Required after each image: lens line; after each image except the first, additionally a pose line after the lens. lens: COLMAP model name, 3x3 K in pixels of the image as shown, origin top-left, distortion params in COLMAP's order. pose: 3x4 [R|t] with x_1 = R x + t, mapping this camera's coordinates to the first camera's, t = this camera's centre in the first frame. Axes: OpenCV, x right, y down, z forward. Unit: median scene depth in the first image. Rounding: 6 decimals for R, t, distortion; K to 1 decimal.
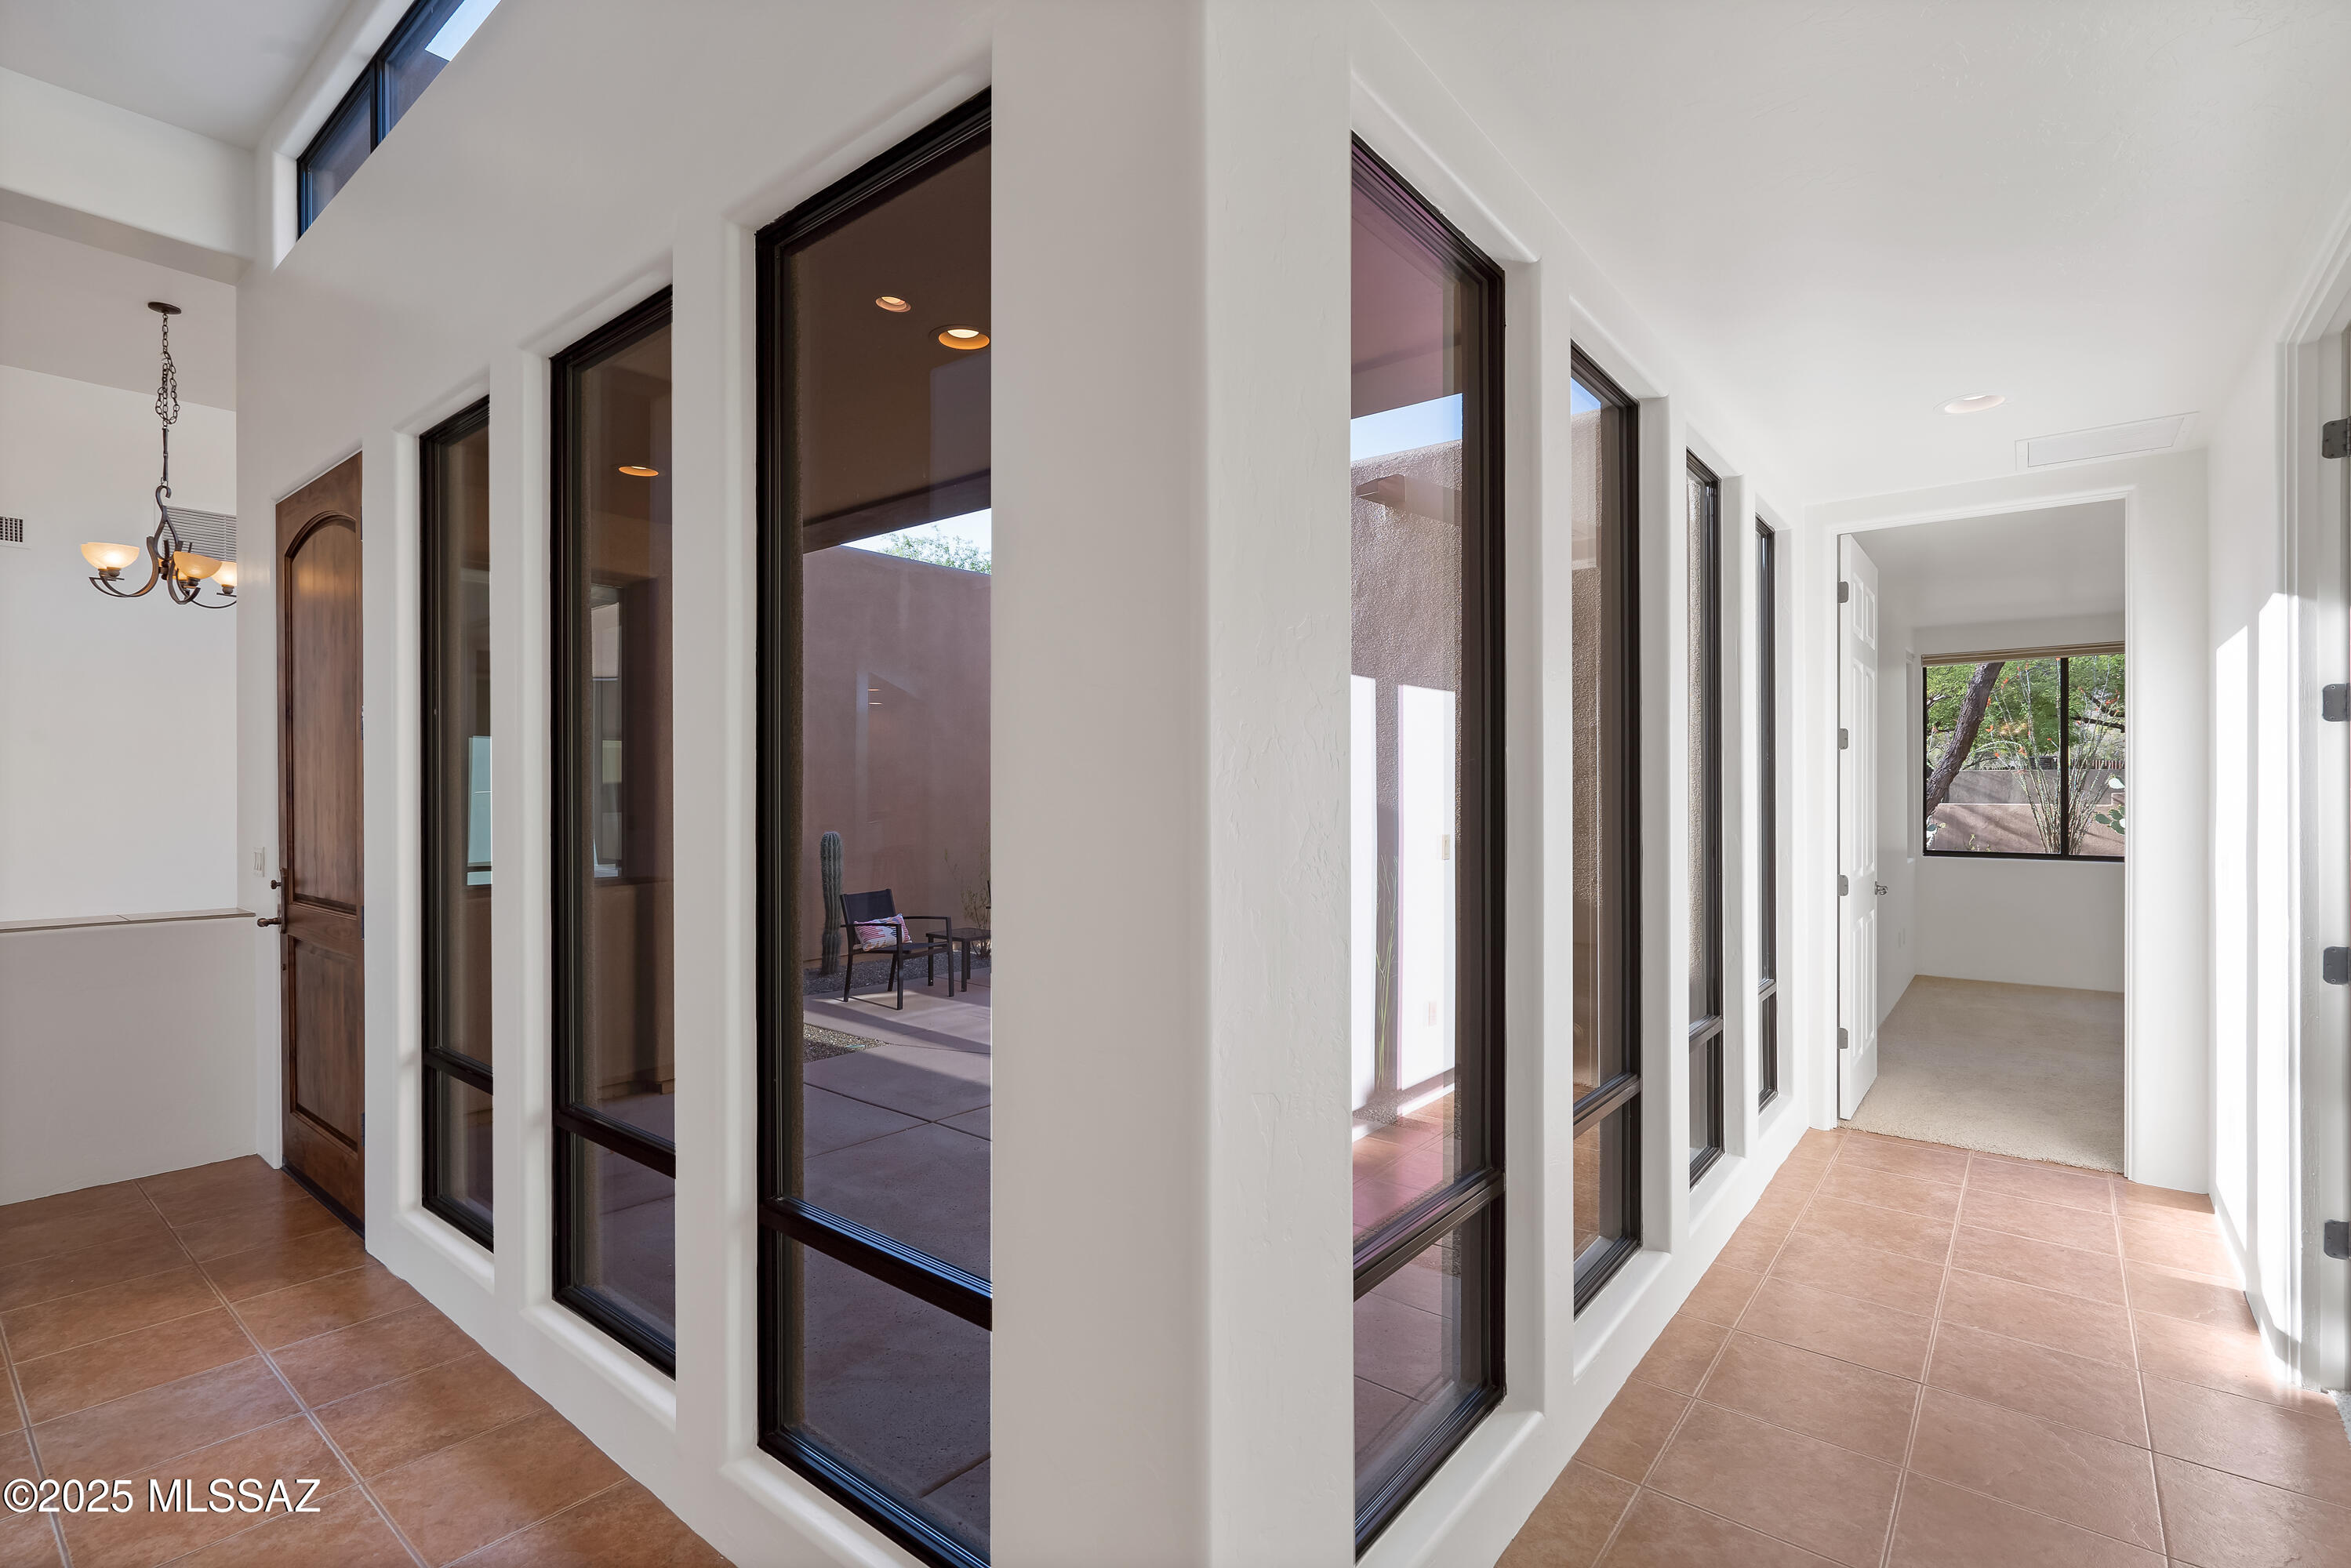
lens RADIAL K [[1098.7, 0, 1178.0], [0, 1098.7, 807.4], [0, 0, 1]] dist [-0.001262, 0.000466]
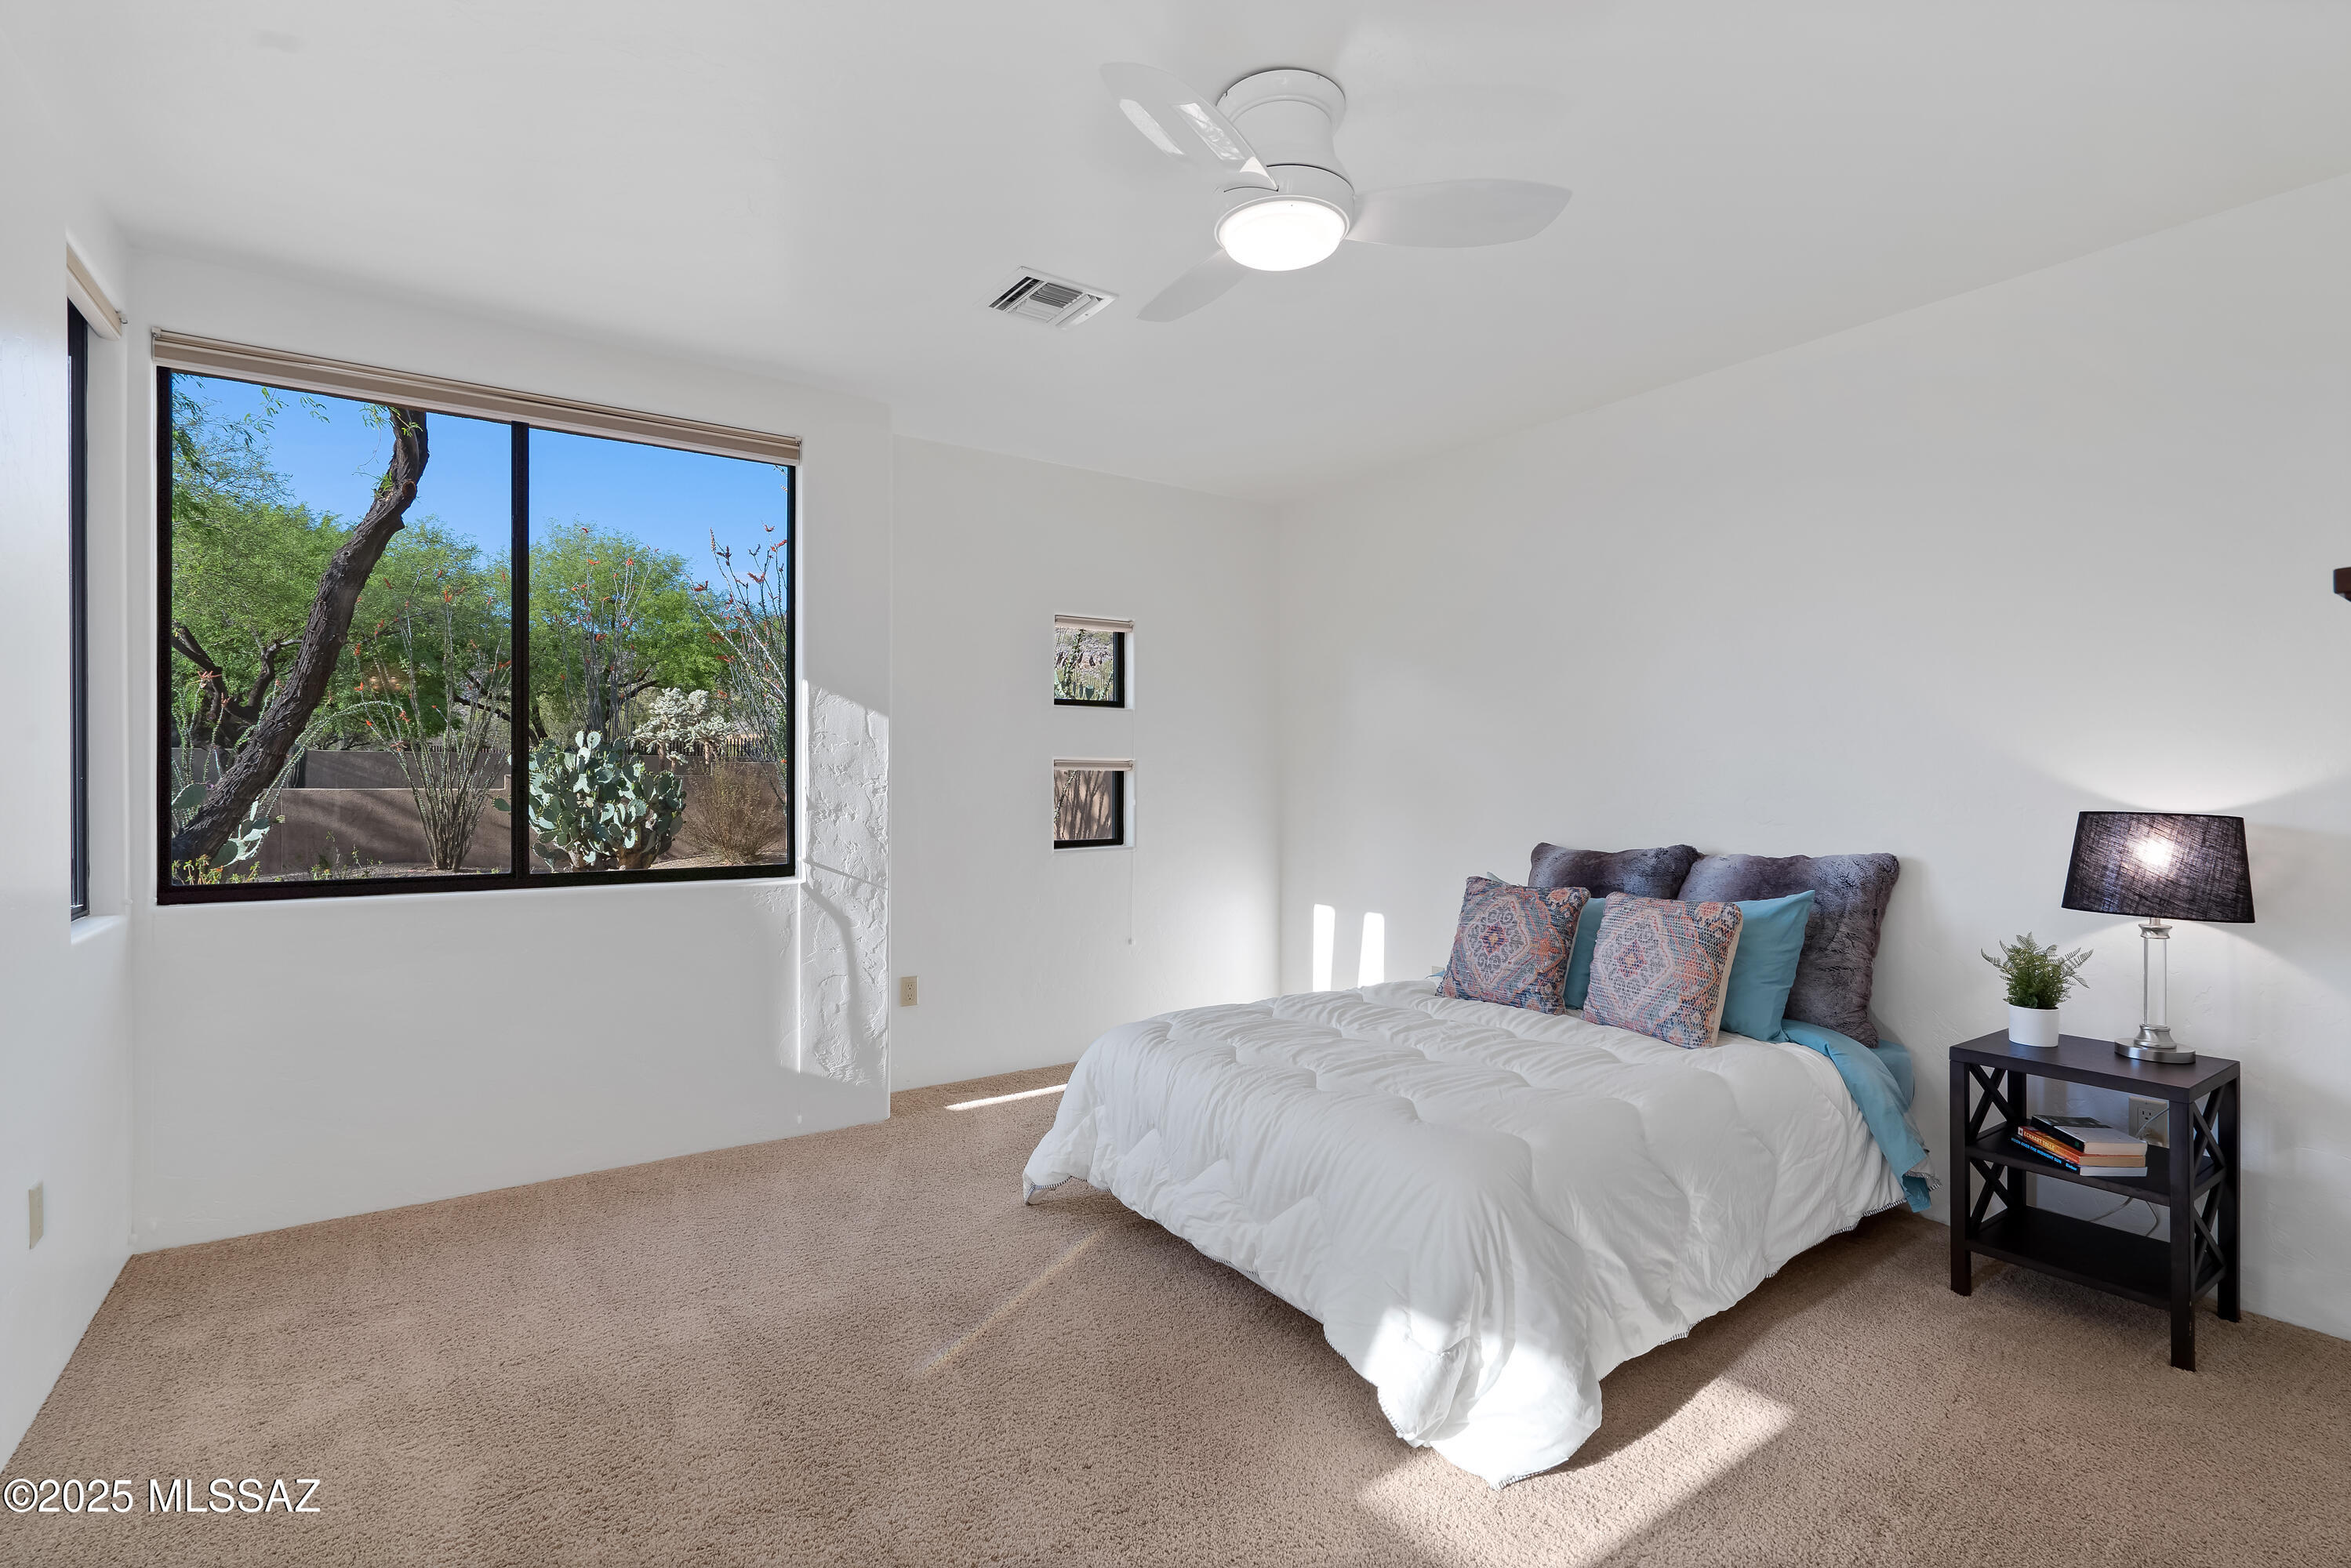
lens RADIAL K [[1098.7, 0, 1178.0], [0, 1098.7, 807.4], [0, 0, 1]] dist [-0.001262, 0.000466]
pose [[0.288661, -0.004630, 0.957420, 0.278731], [-0.000530, 0.999987, 0.004995, 0.007973], [-0.957431, -0.001949, 0.288655, 0.375007]]
